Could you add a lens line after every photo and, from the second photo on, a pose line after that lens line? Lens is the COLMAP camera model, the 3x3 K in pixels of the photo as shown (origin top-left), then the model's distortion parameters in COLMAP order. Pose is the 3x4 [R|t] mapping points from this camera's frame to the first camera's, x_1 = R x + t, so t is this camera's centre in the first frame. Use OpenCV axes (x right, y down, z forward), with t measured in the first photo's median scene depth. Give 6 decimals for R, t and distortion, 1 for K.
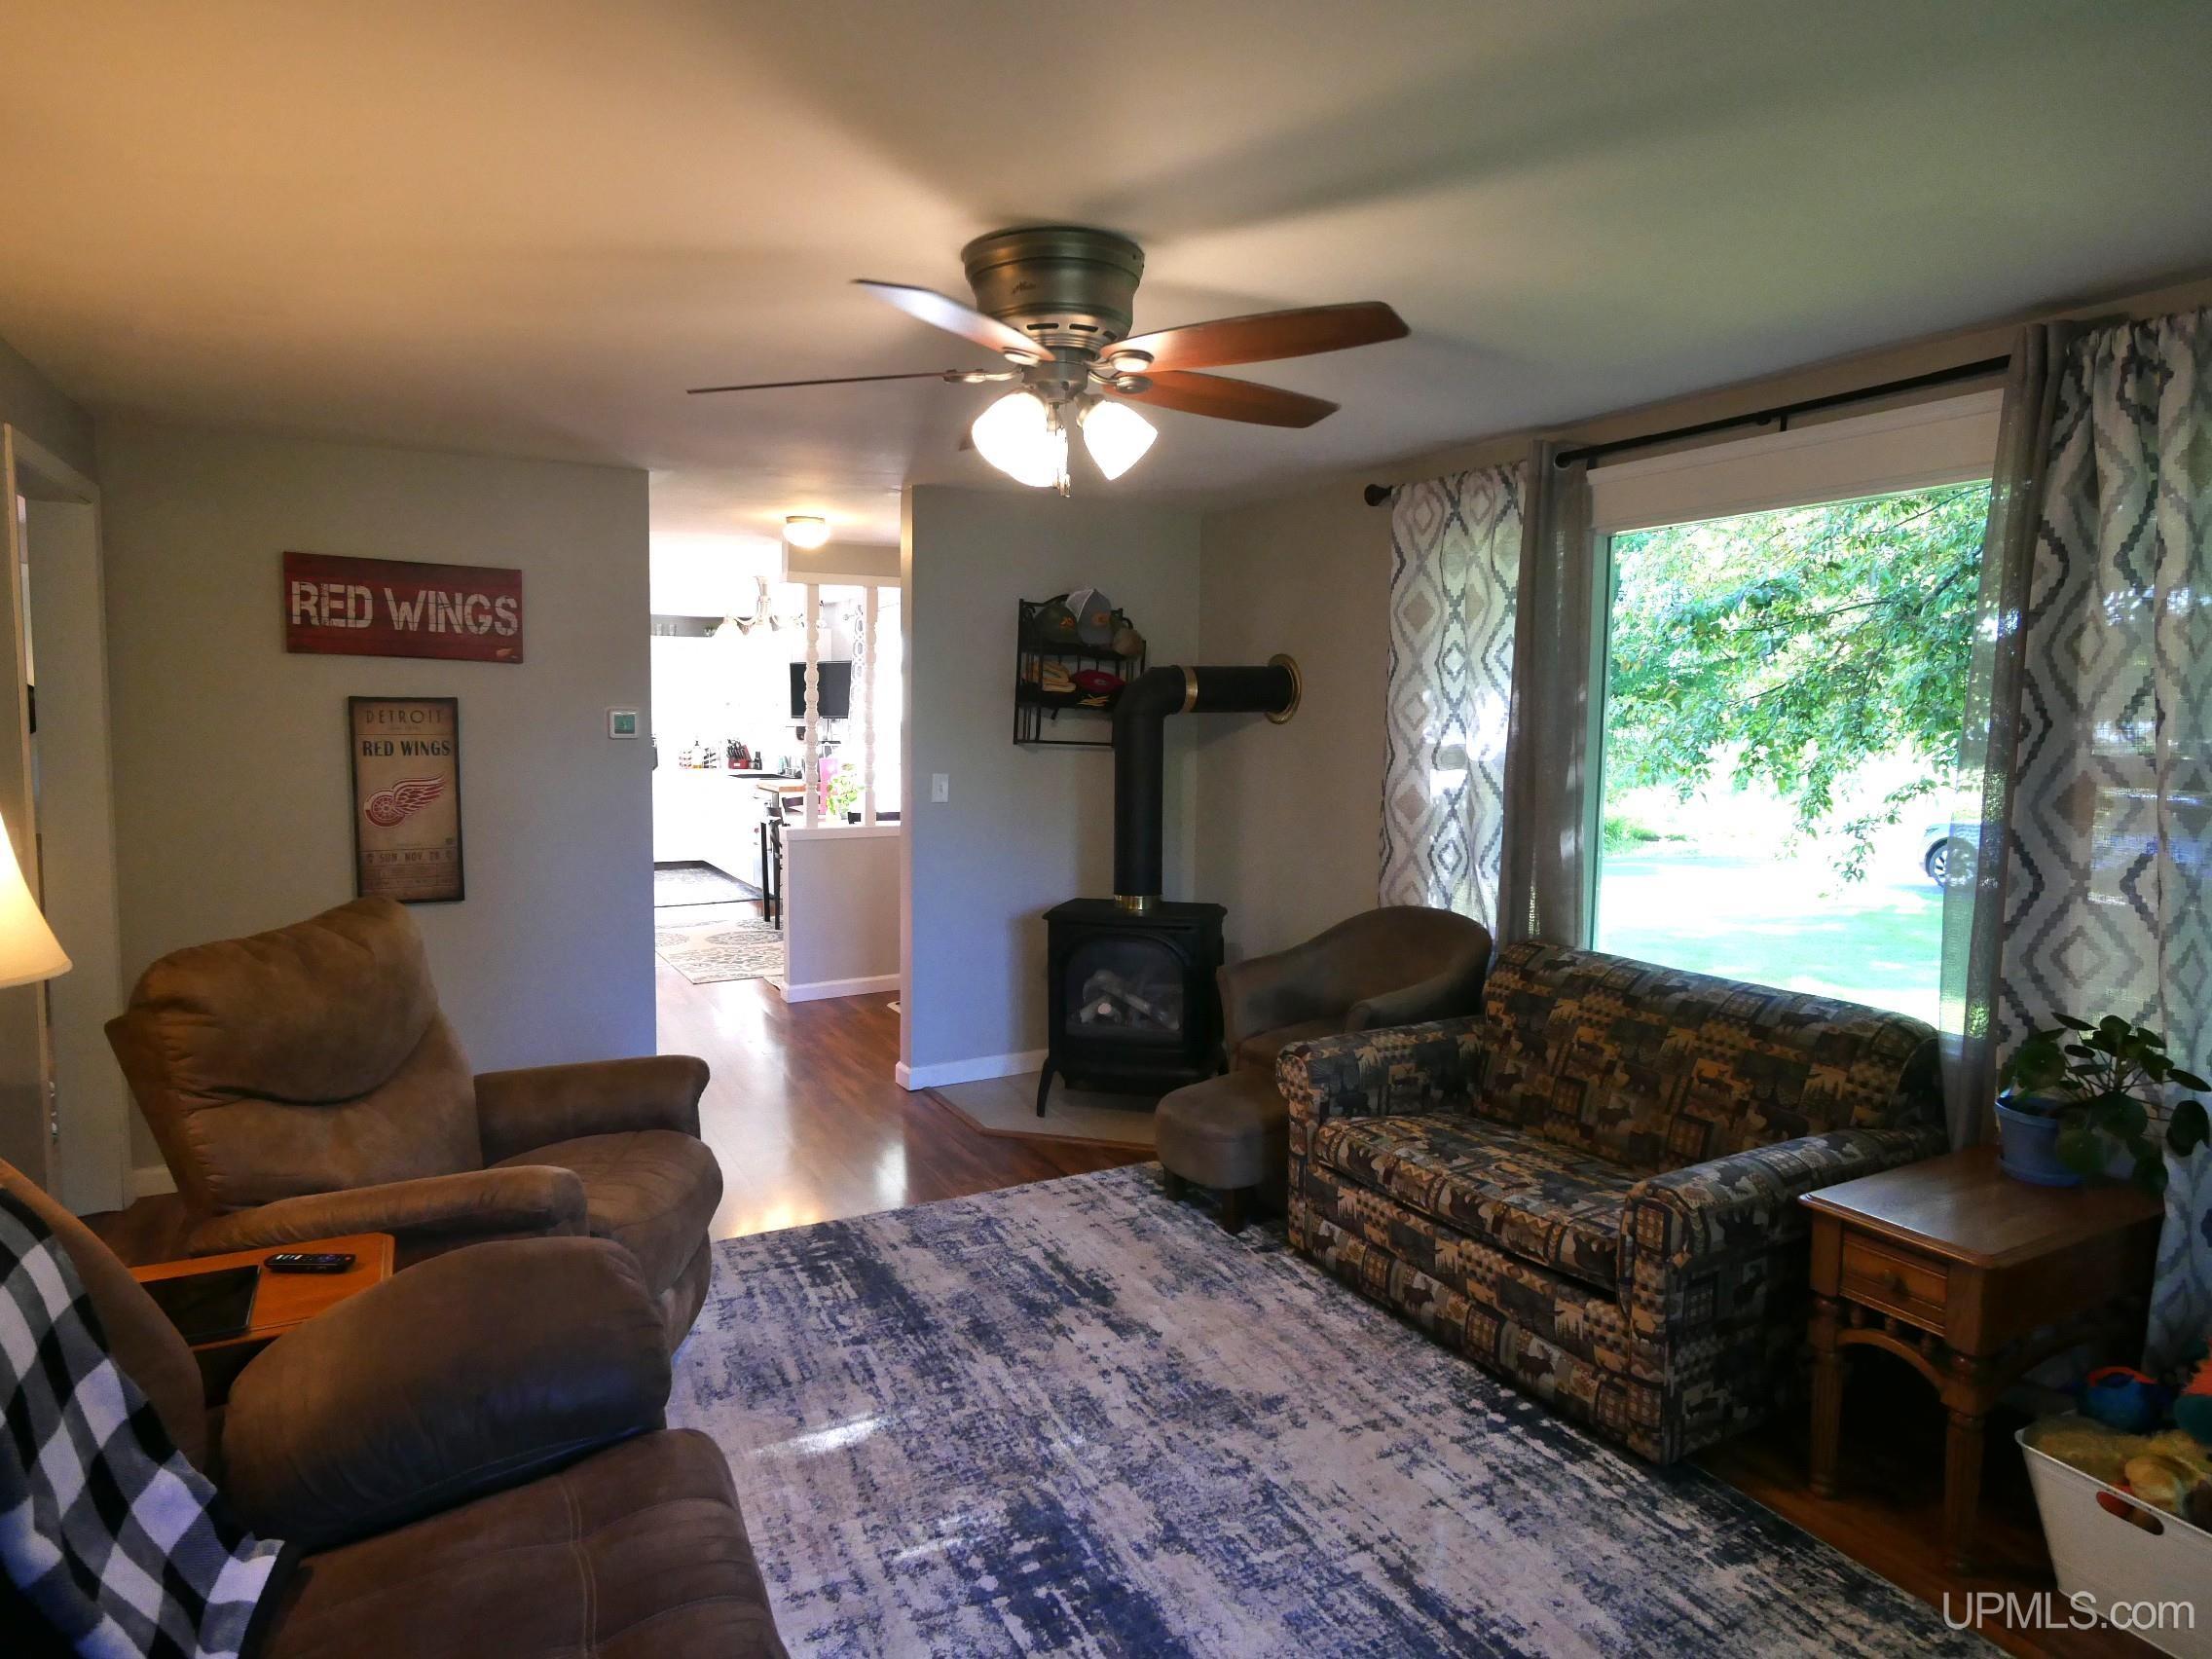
lens RADIAL K [[1241.8, 0, 1096.2], [0, 1241.8, 822.7], [0, 0, 1]] dist [-0.001836, 0.000531]
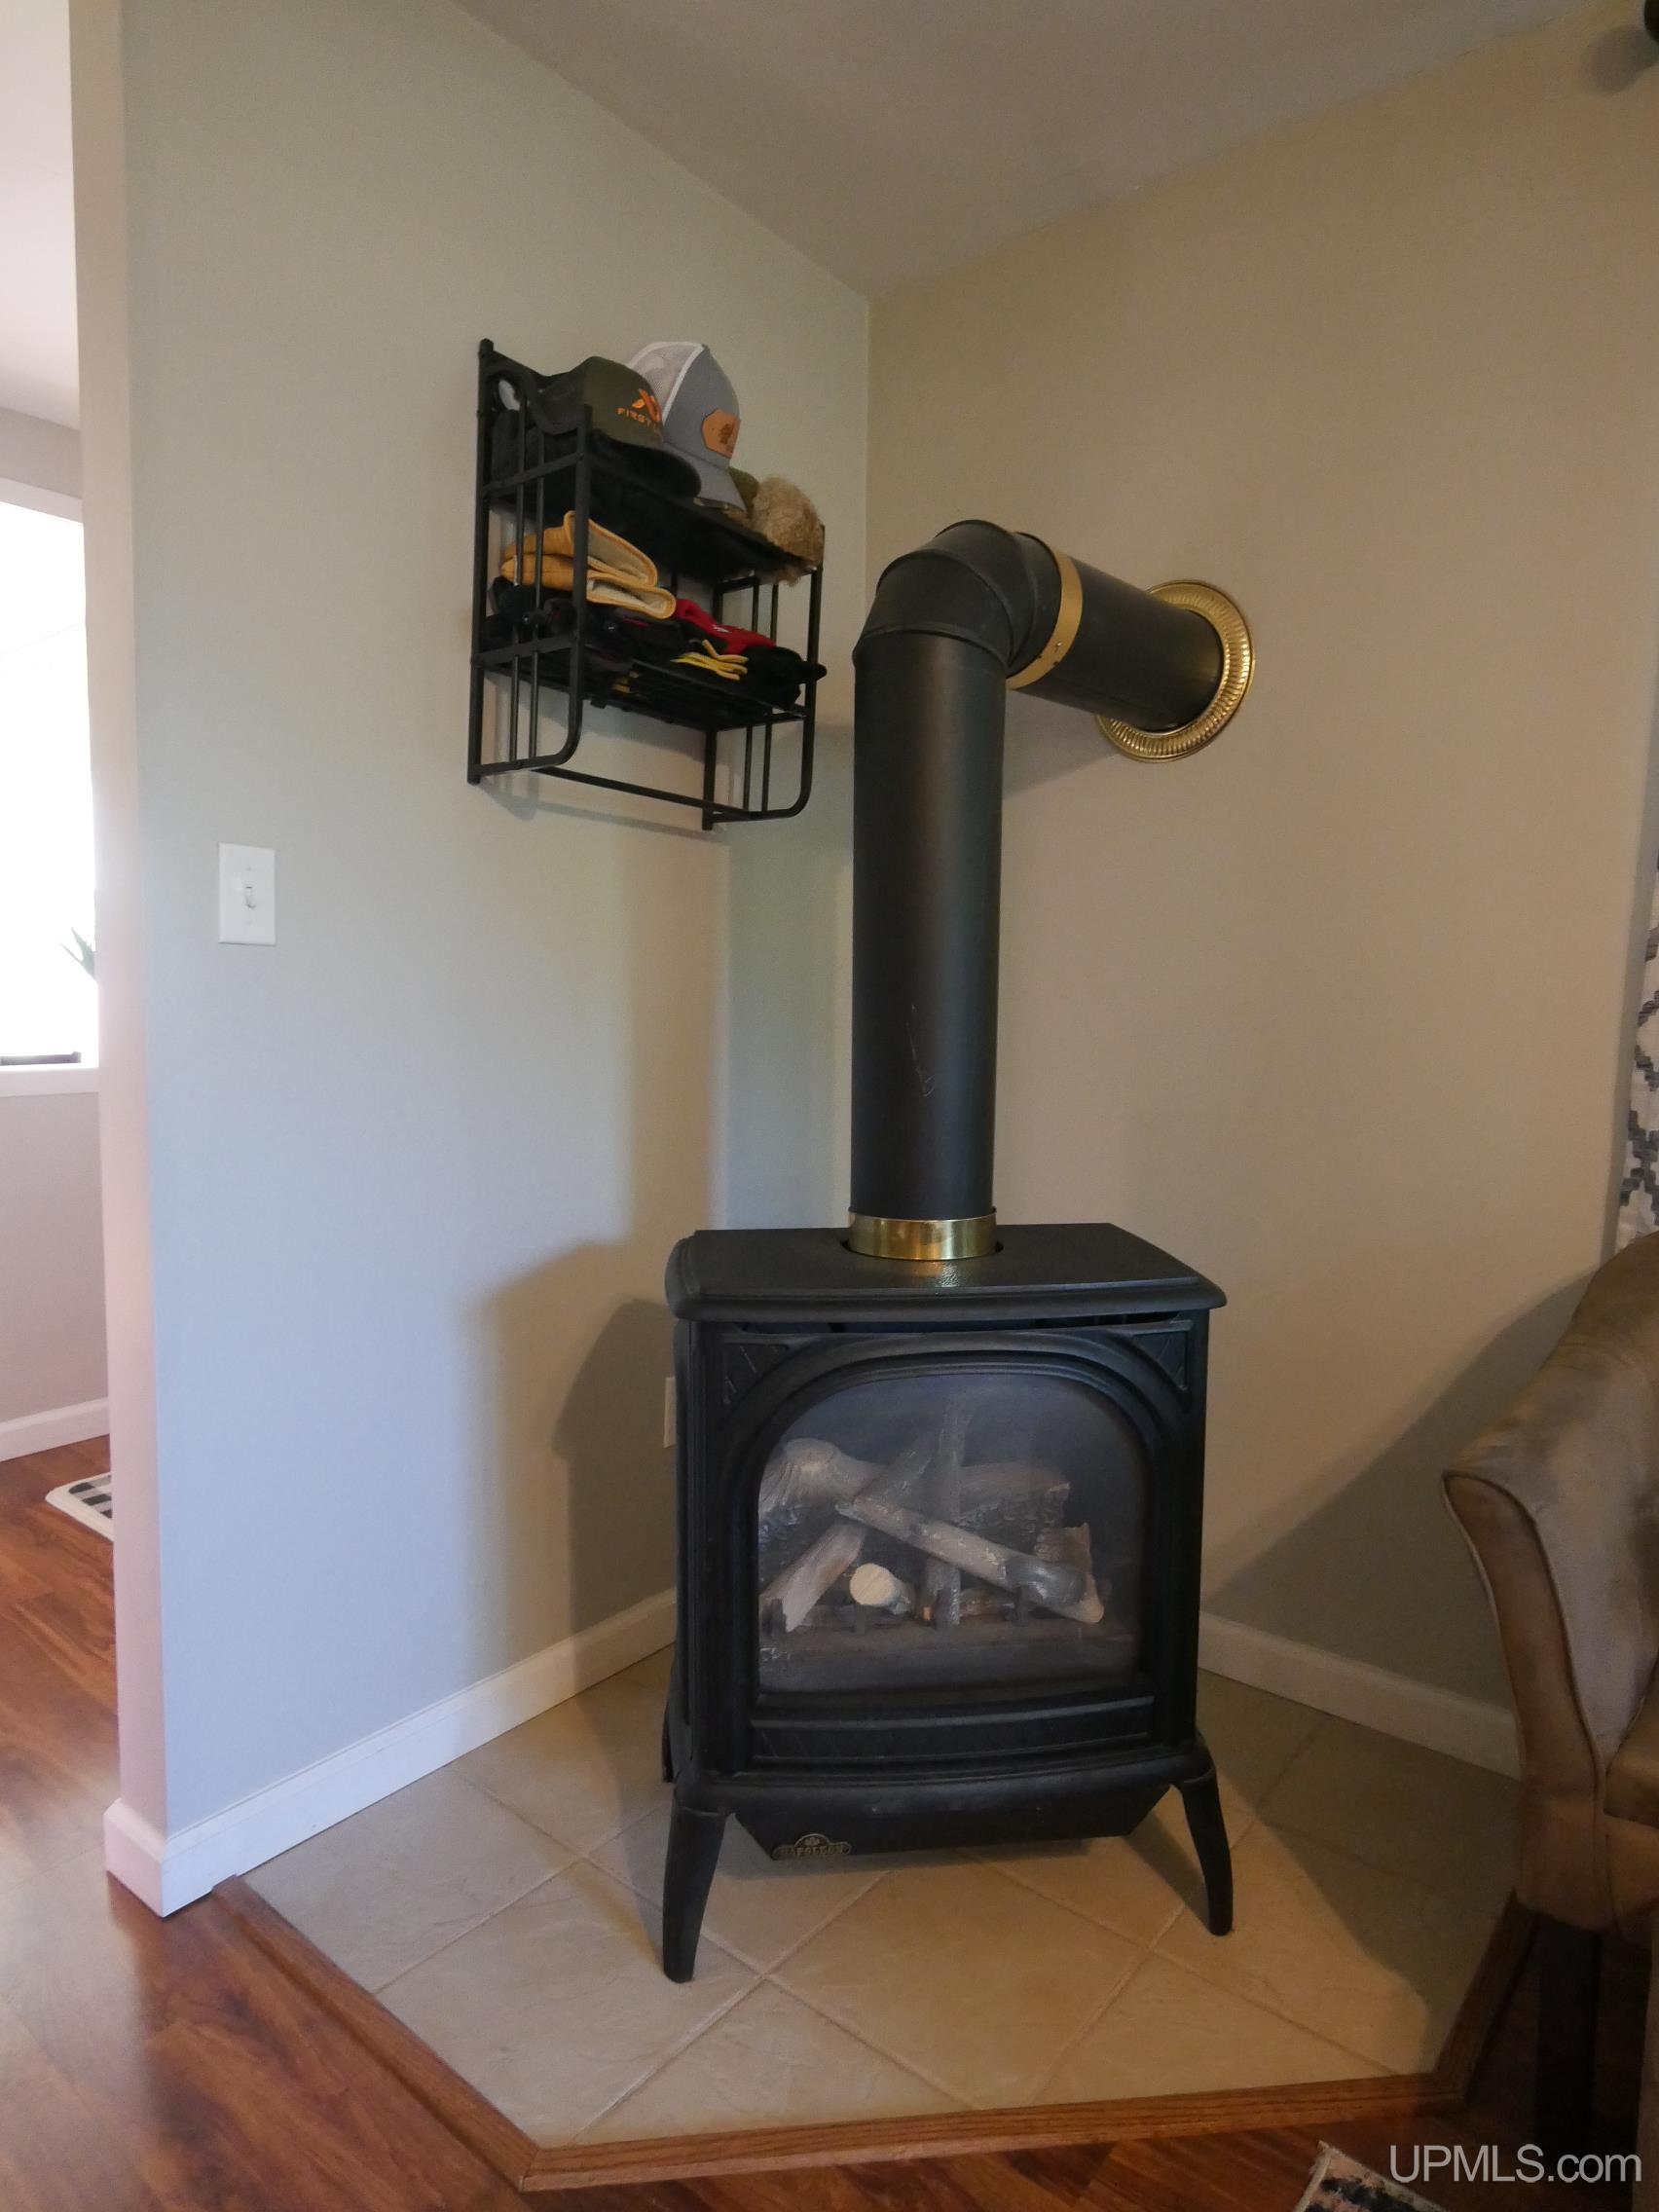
lens RADIAL K [[1241.8, 0, 820.4], [0, 1241.8, 1103.3], [0, 0, 1]] dist [-0.001836, 0.000531]
pose [[0.919518, -0.041153, 0.390887, -0.176151], [0.038227, 0.999152, 0.015267, 0.031576], [-0.391184, 0.000904, 0.920312, 1.026201]]
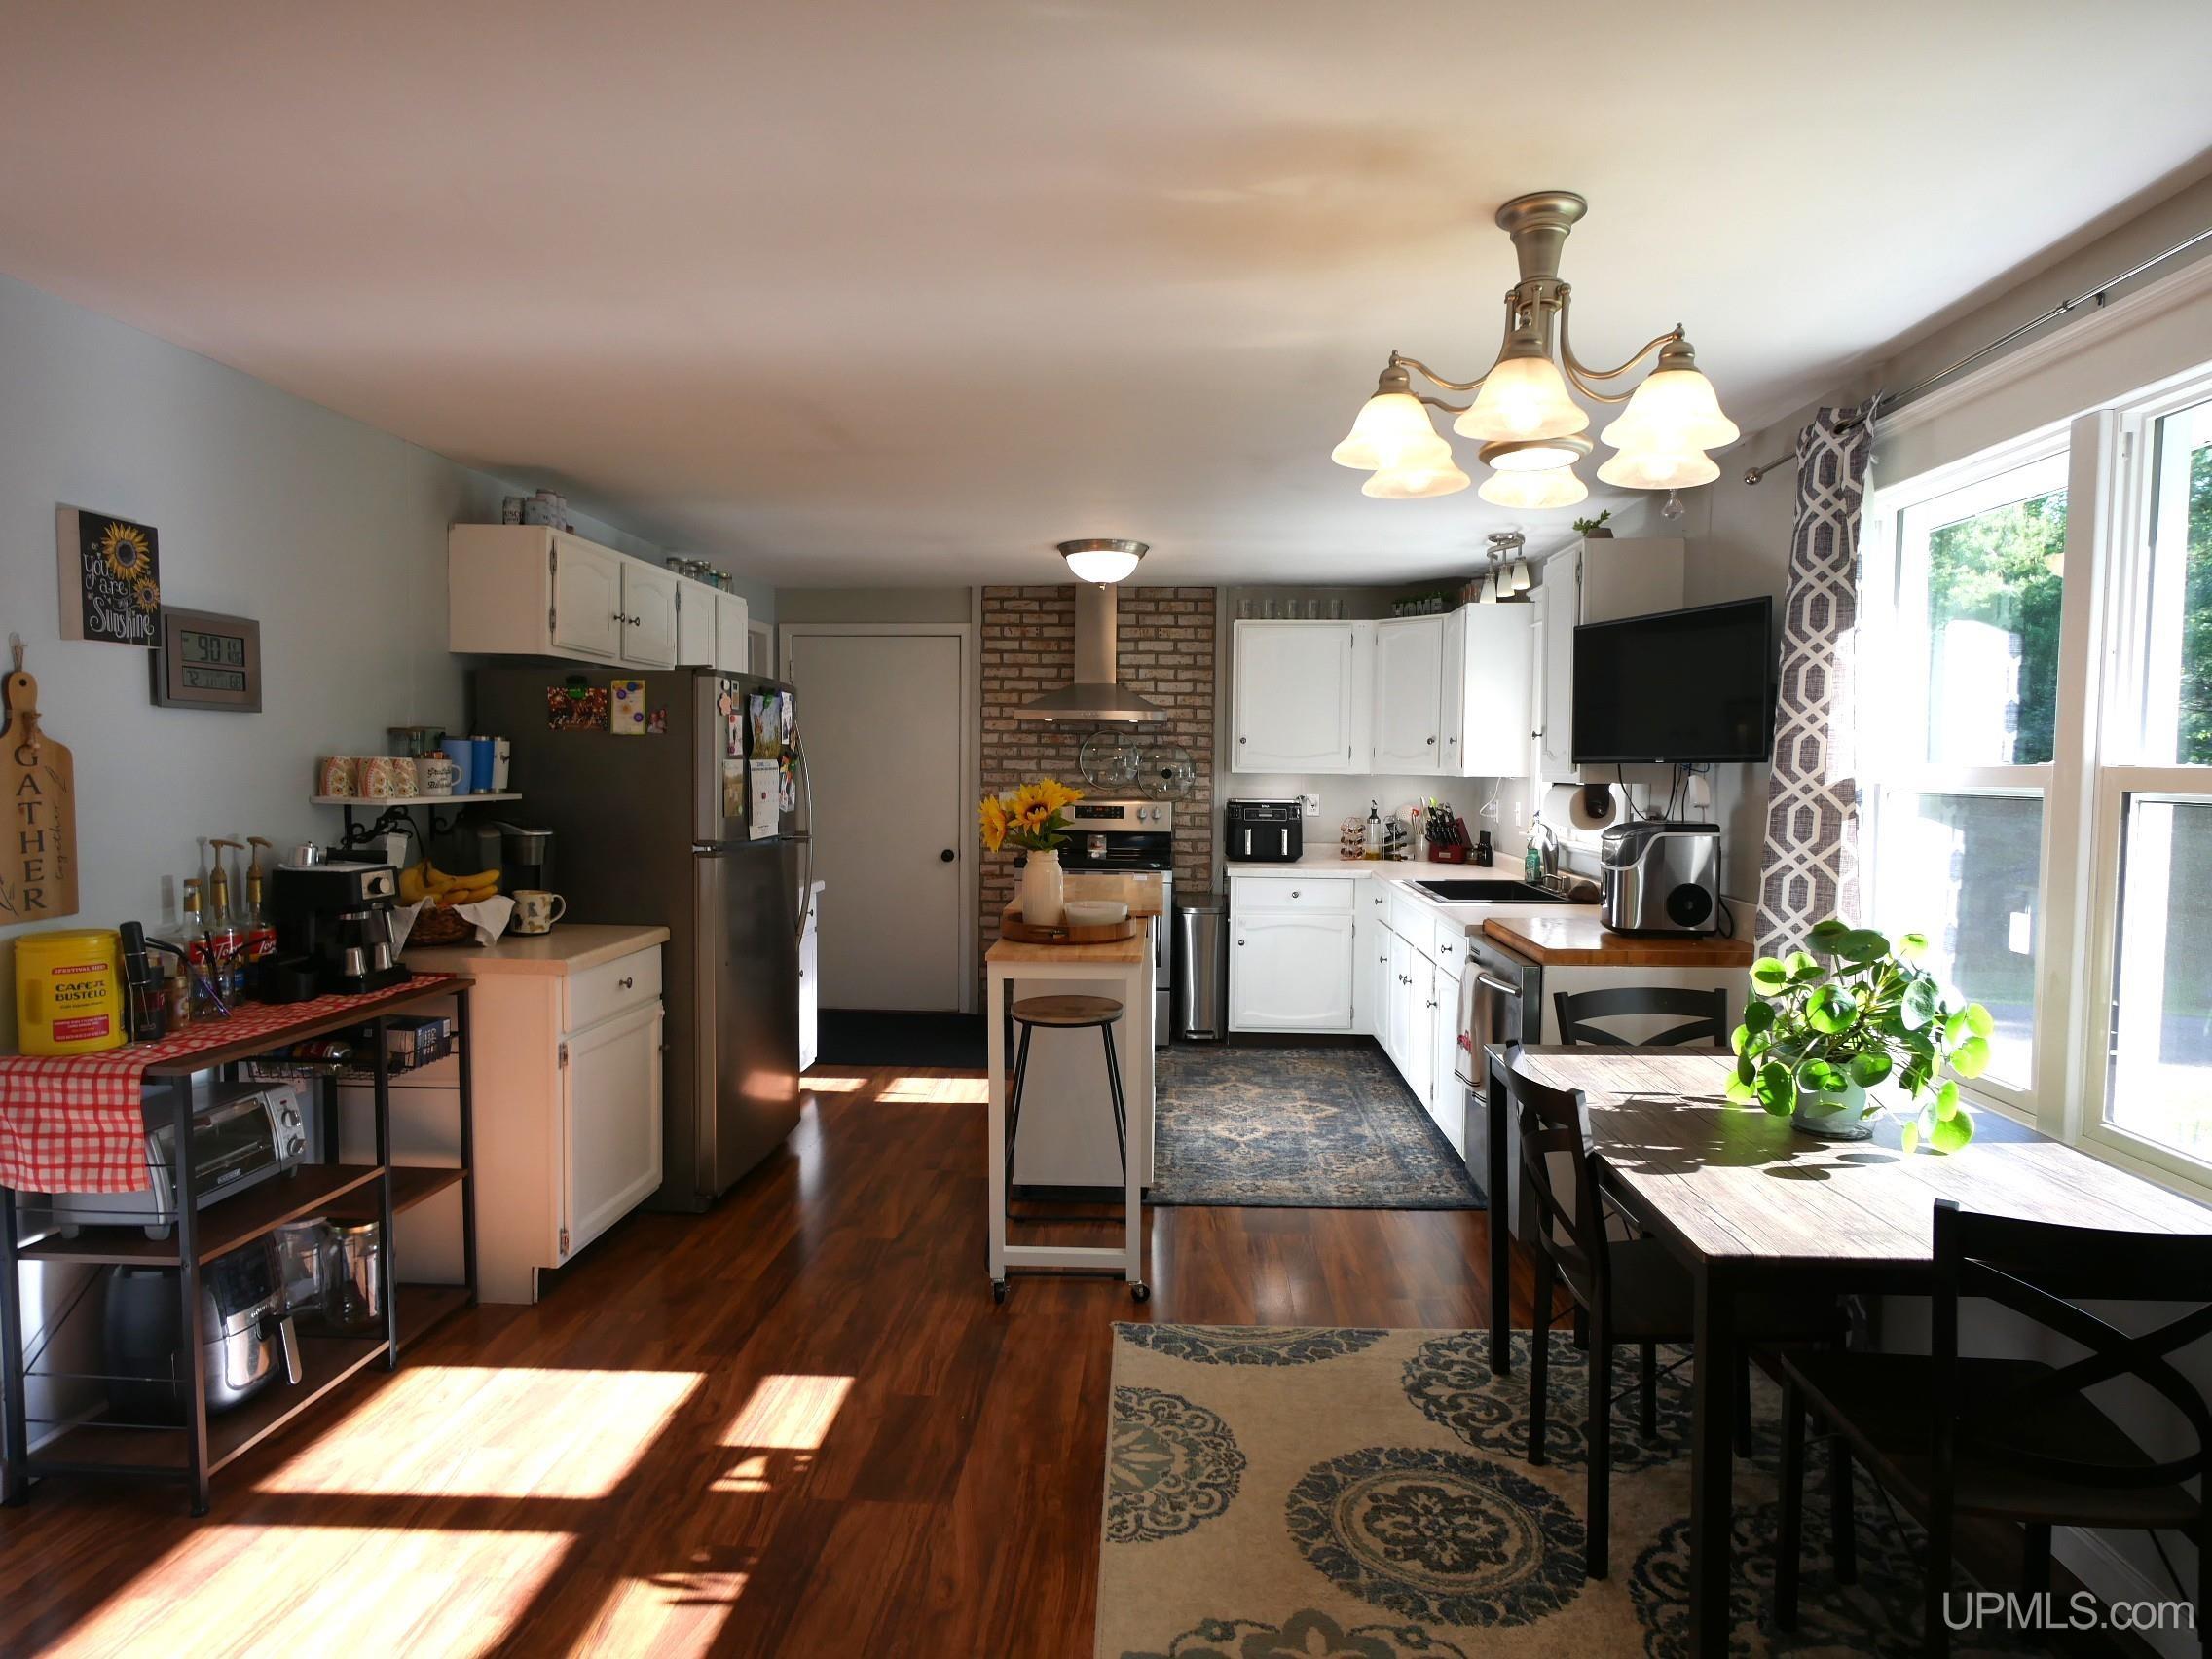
lens RADIAL K [[1241.8, 0, 1103.7], [0, 1241.8, 831.5], [0, 0, 1]] dist [-0.001836, 0.000531]
pose [[0.846696, 0.019728, -0.531712, -0.501822], [-0.040792, 0.998778, -0.027900, -0.136636], [0.530511, 0.045312, 0.846466, 1.814830]]
